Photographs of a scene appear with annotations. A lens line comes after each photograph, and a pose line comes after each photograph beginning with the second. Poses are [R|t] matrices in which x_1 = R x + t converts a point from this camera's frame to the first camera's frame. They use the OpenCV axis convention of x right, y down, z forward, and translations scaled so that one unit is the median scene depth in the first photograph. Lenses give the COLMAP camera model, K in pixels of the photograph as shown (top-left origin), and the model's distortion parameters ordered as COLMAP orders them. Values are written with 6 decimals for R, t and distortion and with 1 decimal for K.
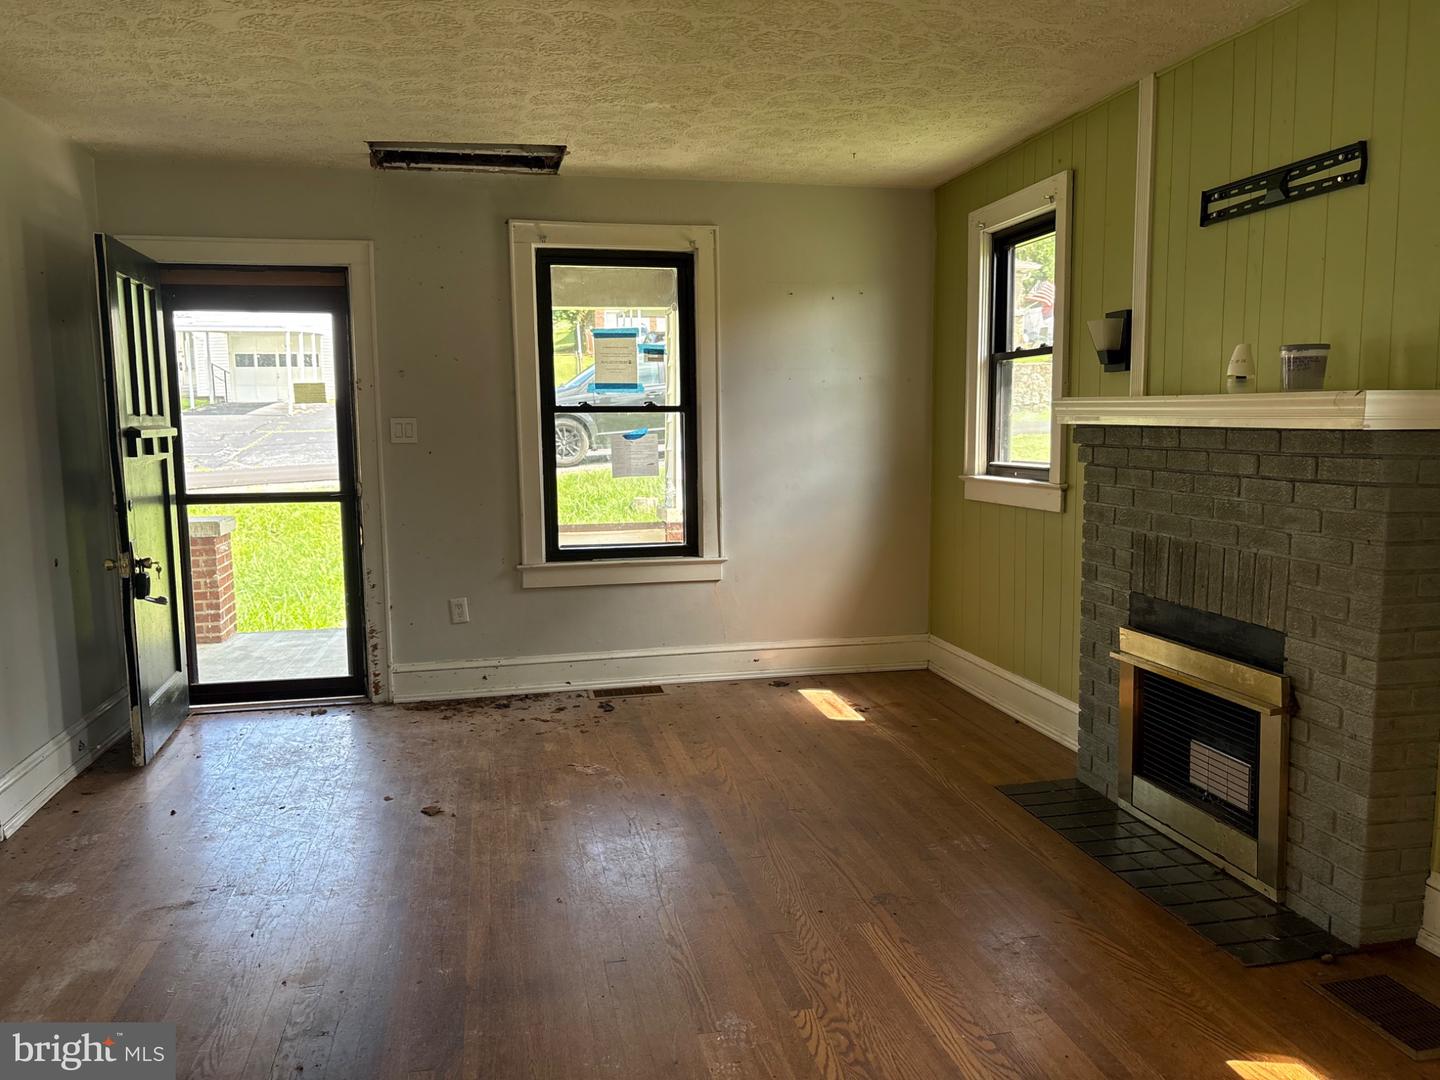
lens RADIAL K [[1077.2, 0, 726.3], [0, 1077.2, 540.8], [0, 0, 1]] dist [0.032929, -0.055018]
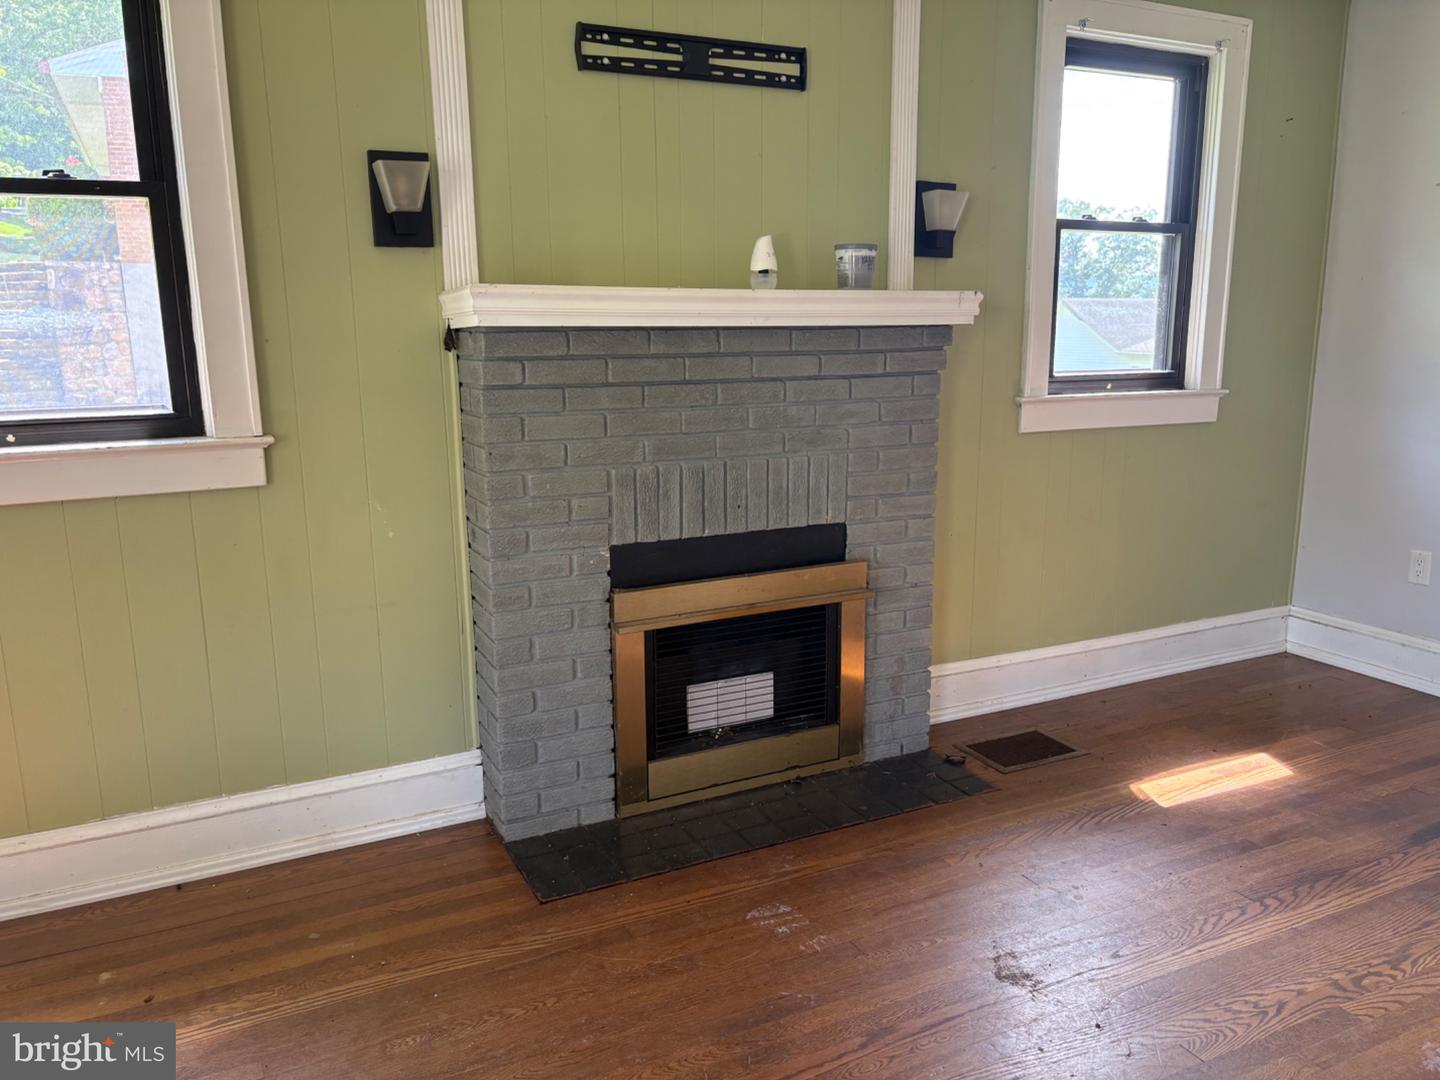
lens RADIAL K [[1077.2, 0, 726.3], [0, 1077.2, 540.8], [0, 0, 1]] dist [0.032929, -0.055018]
pose [[-0.238651, -0.181440, 0.954005, -0.409070], [0.122363, 0.968942, 0.214891, -0.121798], [-0.963365, 0.168019, -0.209038, 1.172817]]
